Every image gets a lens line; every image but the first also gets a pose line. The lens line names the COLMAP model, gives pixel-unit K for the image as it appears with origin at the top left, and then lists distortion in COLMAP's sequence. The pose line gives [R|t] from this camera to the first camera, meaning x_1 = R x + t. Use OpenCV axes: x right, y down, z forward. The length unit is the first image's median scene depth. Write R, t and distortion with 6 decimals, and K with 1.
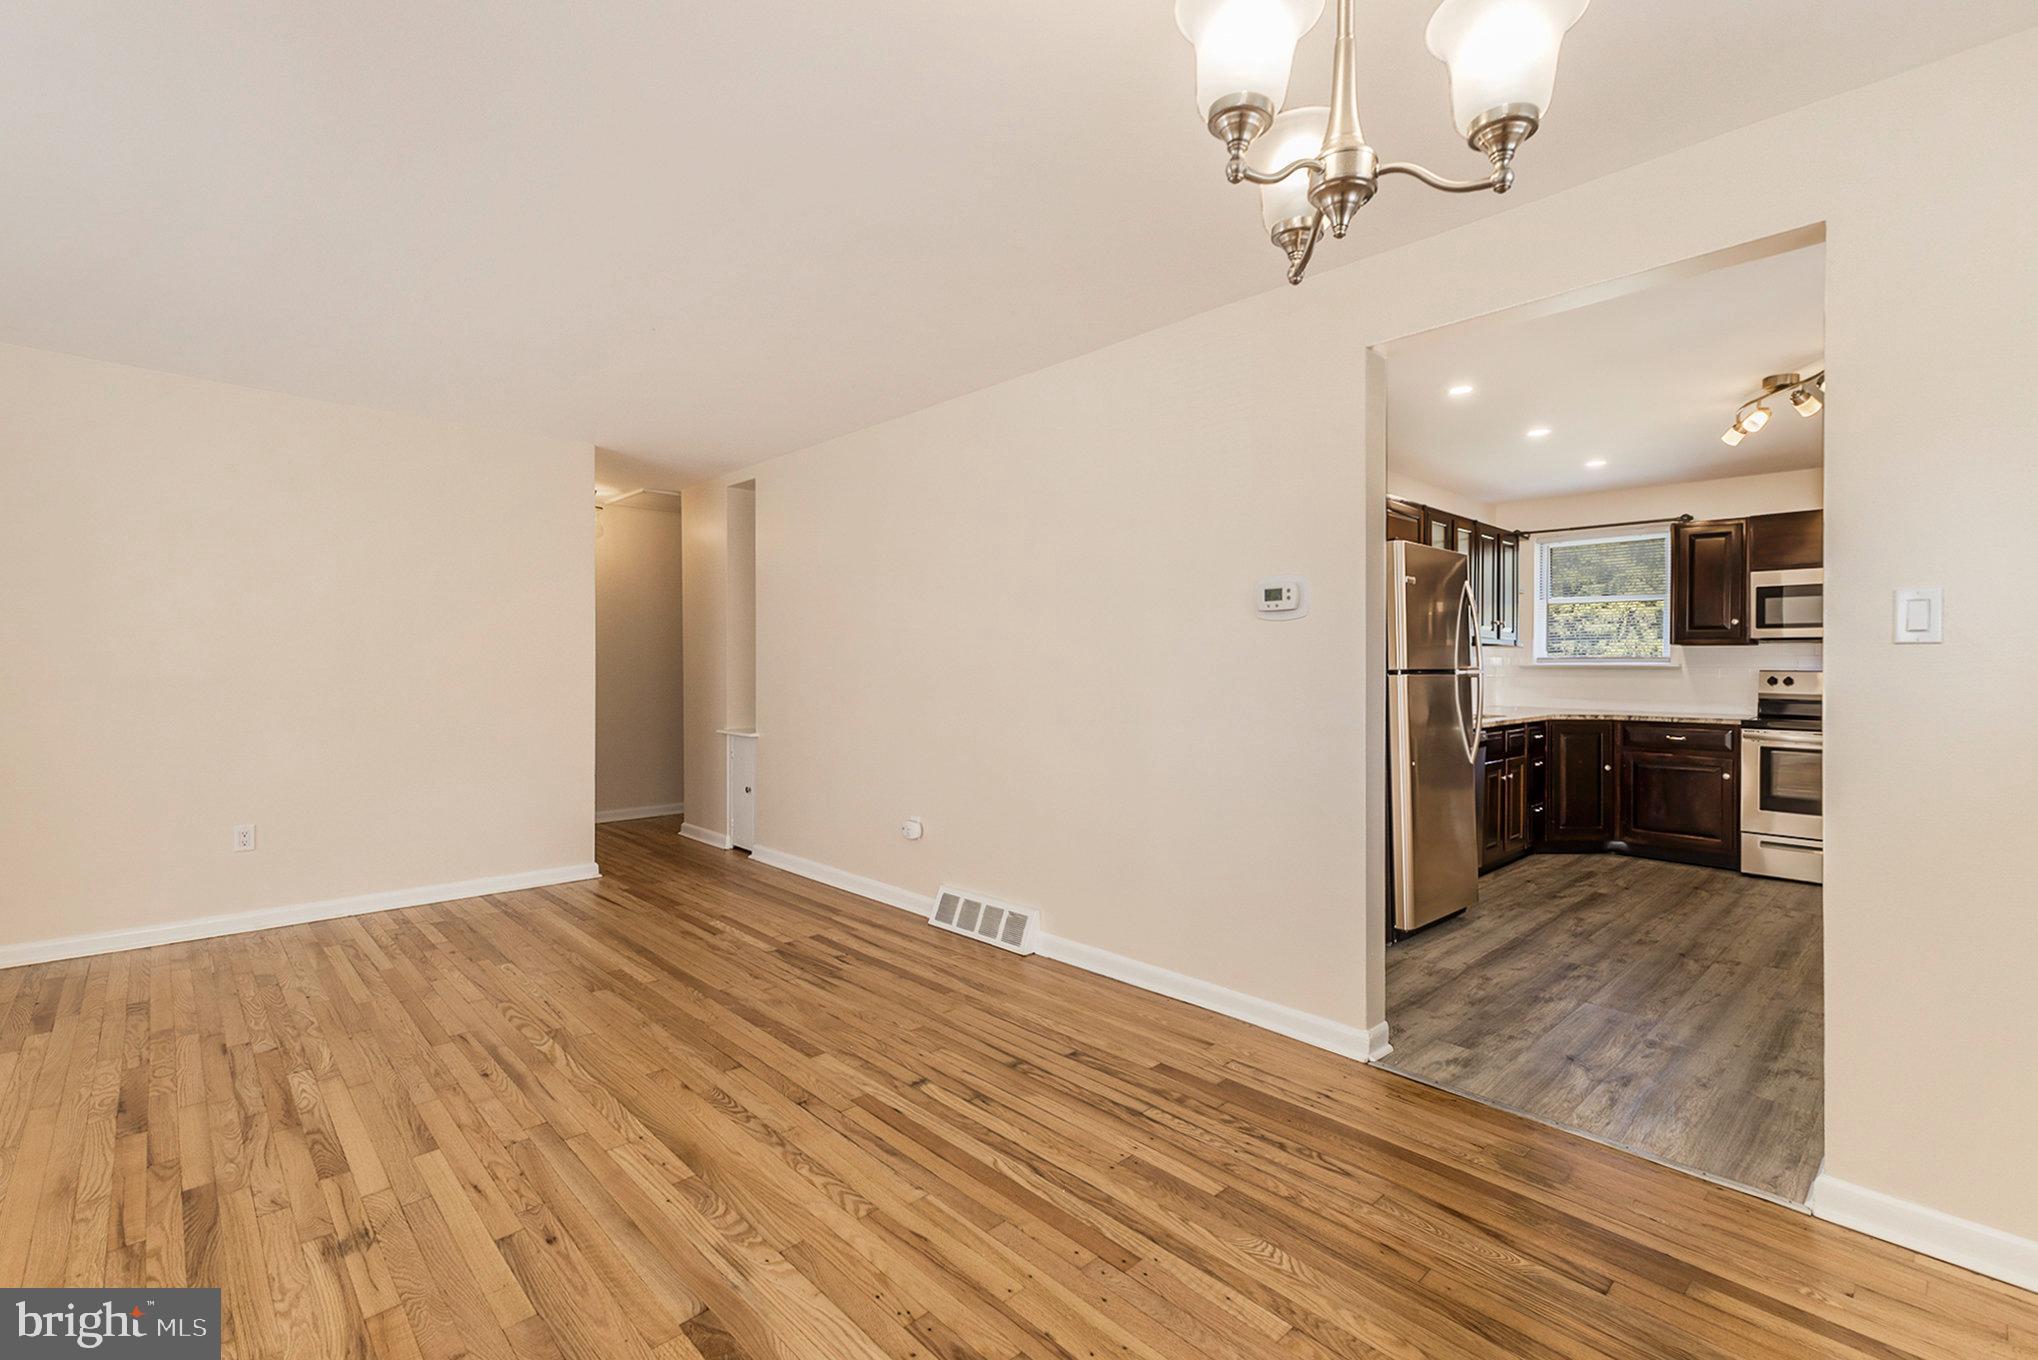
lens RADIAL K [[894.1, 0, 1008.5], [0, 894.1, 668.1], [0, 0, 1]] dist [0.002135, 0.000144]
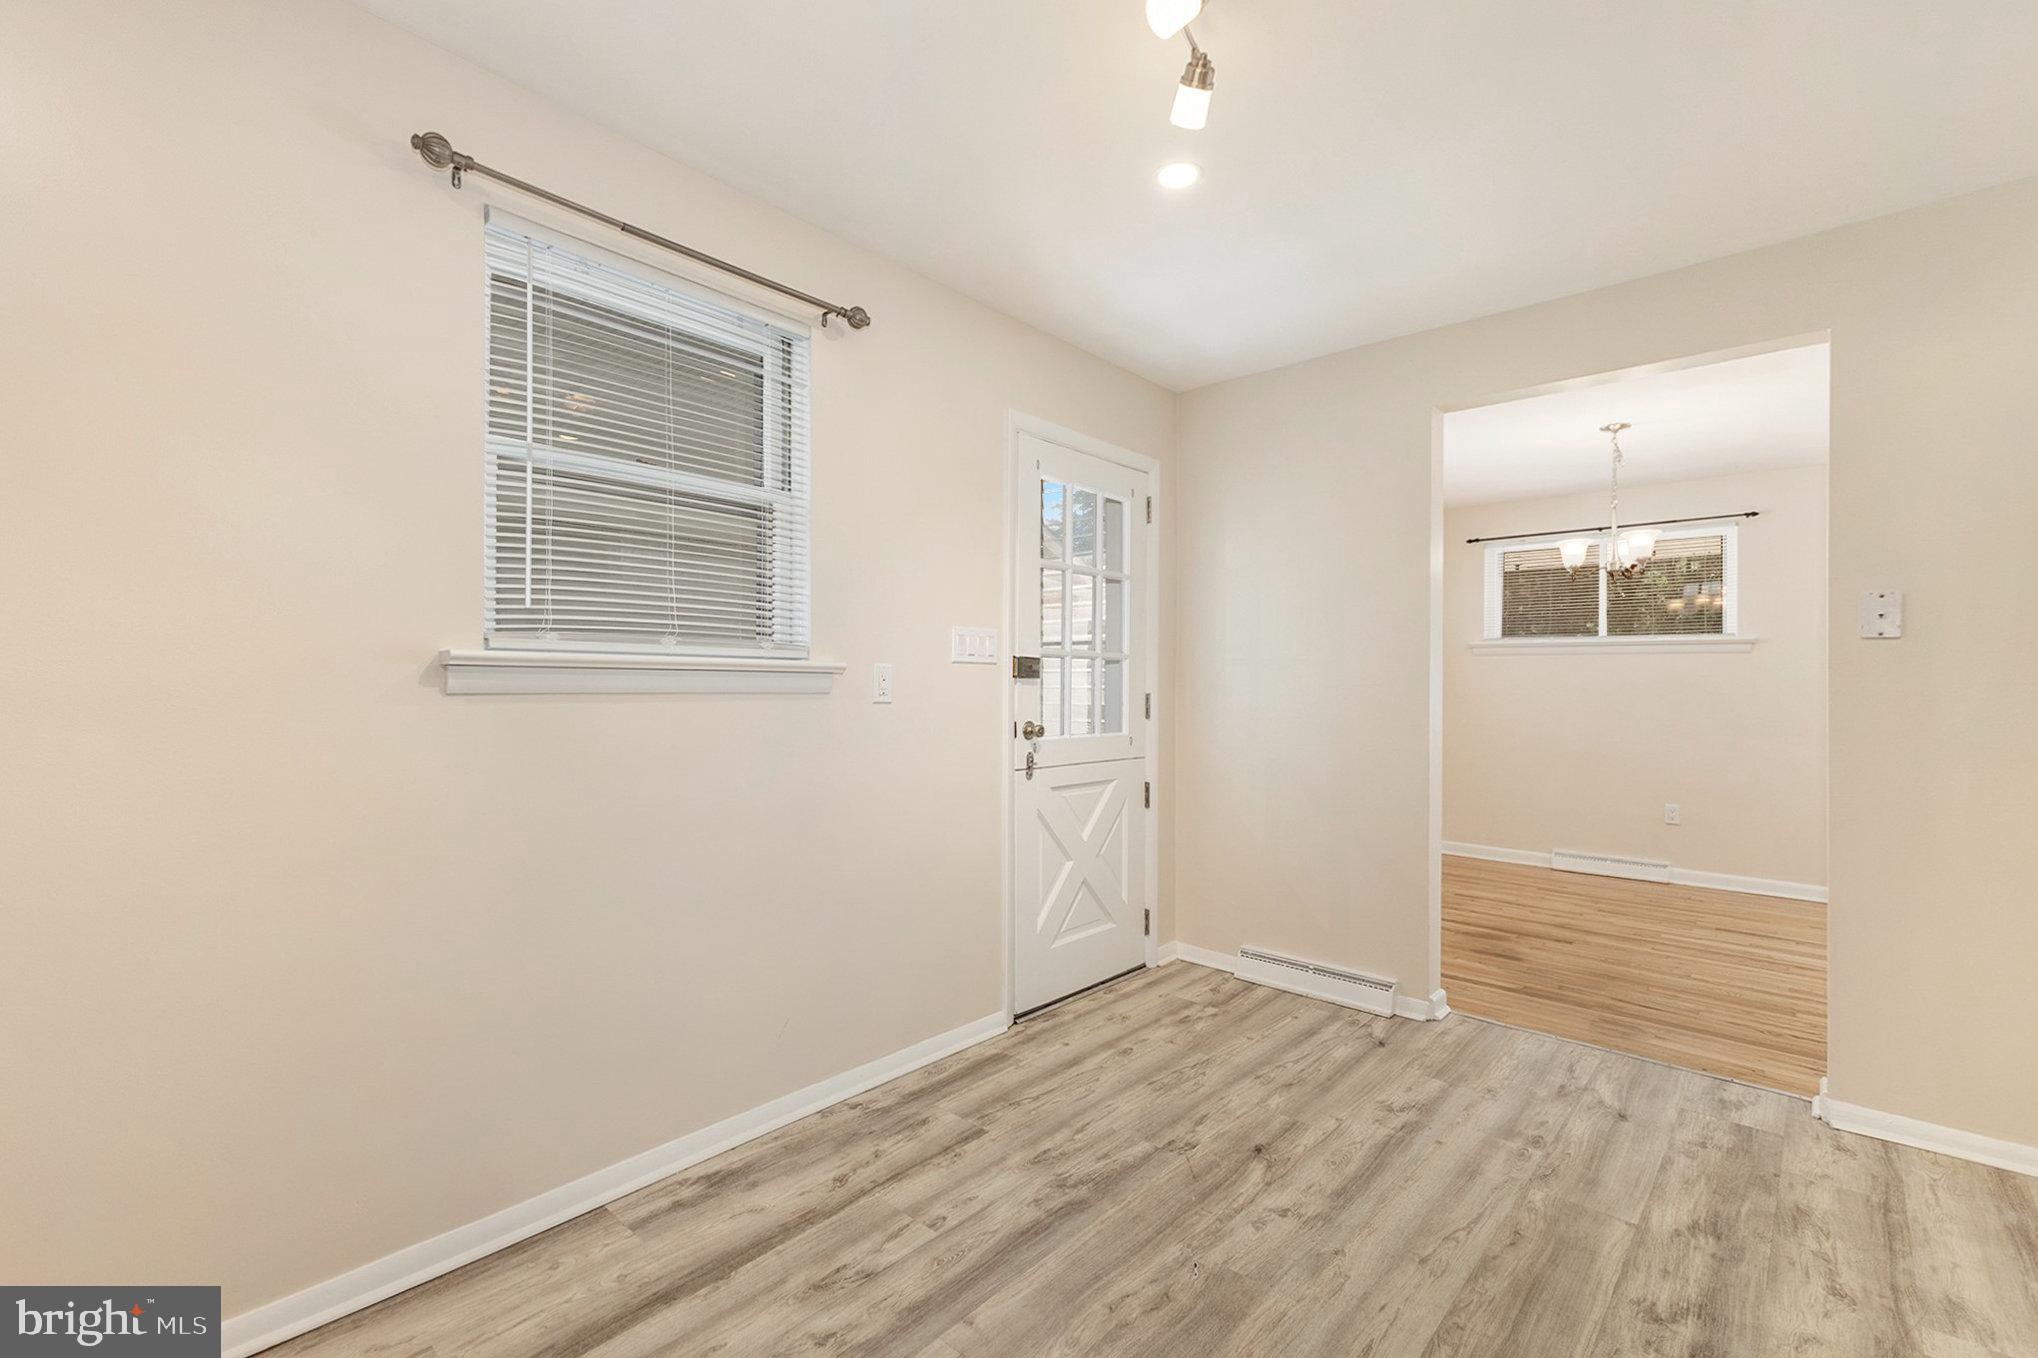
lens RADIAL K [[893.5, 0, 1020.6], [0, 893.5, 671.2], [0, 0, 1]] dist [0.017062, -0.000330]
pose [[-0.995654, -0.014649, -0.091971, 0.756260], [-0.013860, 0.999861, -0.009220, 0.000900], [0.092093, -0.007905, -0.995719, 1.060538]]
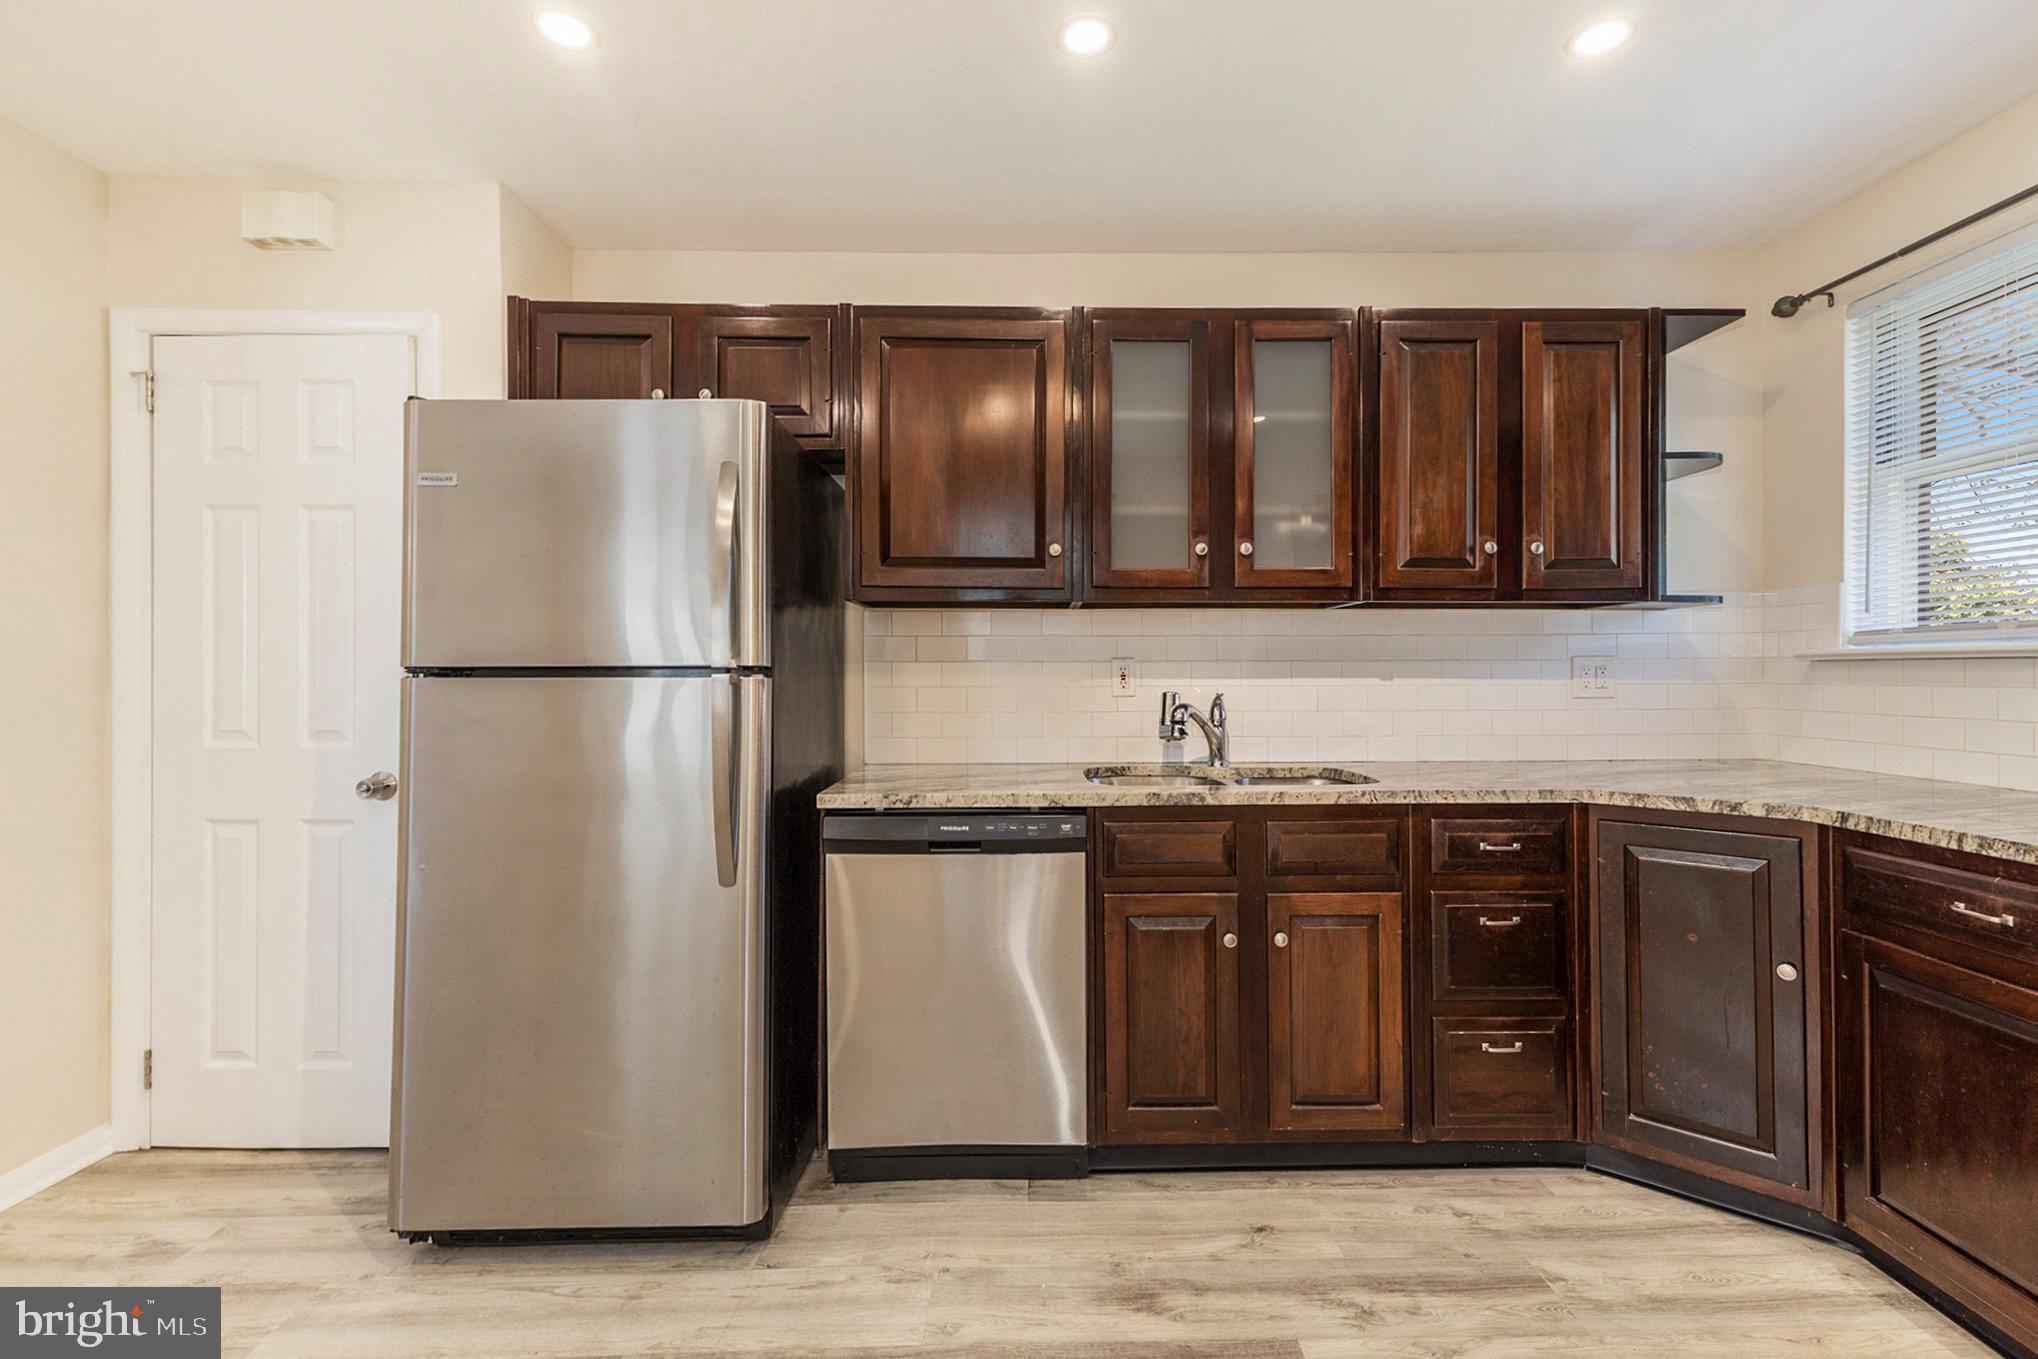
lens RADIAL K [[913.7, 0, 1043.1], [0, 913.7, 661.9], [0, 0, 1]] dist [0.034390, -0.015630]
pose [[0.750960, -0.012554, -0.660229, 0.766556], [0.006098, 0.999908, -0.012077, 0.004760], [0.660320, 0.005043, 0.750967, 0.642660]]
